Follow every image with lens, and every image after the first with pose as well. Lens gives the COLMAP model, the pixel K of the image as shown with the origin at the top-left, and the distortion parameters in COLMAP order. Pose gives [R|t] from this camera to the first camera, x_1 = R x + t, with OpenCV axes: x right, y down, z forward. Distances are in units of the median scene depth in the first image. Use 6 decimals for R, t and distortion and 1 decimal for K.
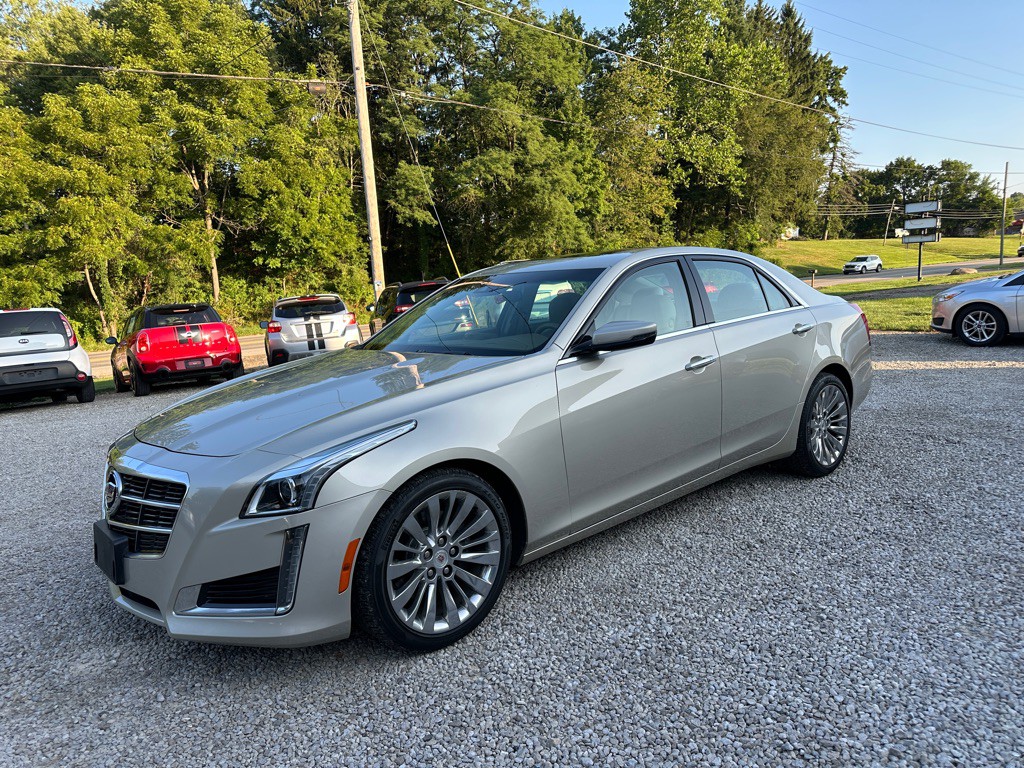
lens RADIAL K [[744.4, 0, 506.4], [0, 744.4, 390.2], [0, 0, 1]] dist [0.027845, -0.025246]
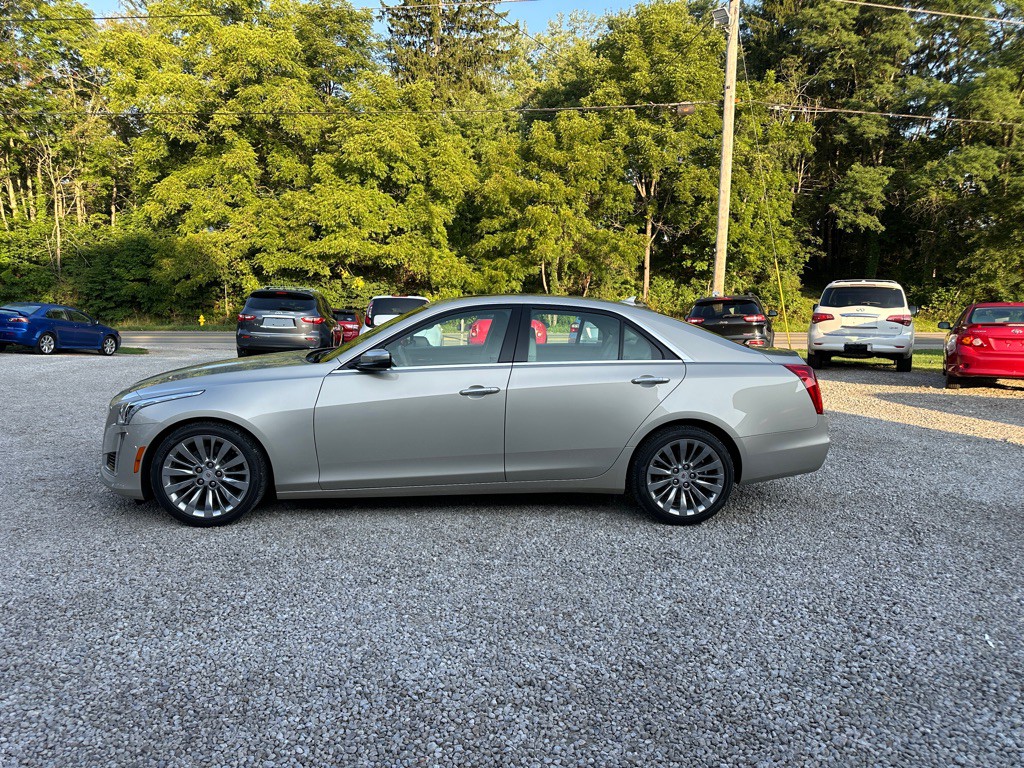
lens RADIAL K [[744.4, 0, 521.4], [0, 744.4, 387.7], [0, 0, 1]] dist [0.027845, -0.025246]
pose [[0.811867, 0.141933, -0.566327, 0.109884], [-0.142170, 0.988863, 0.044019, -0.011394], [0.566268, 0.044777, 0.823004, -0.000439]]
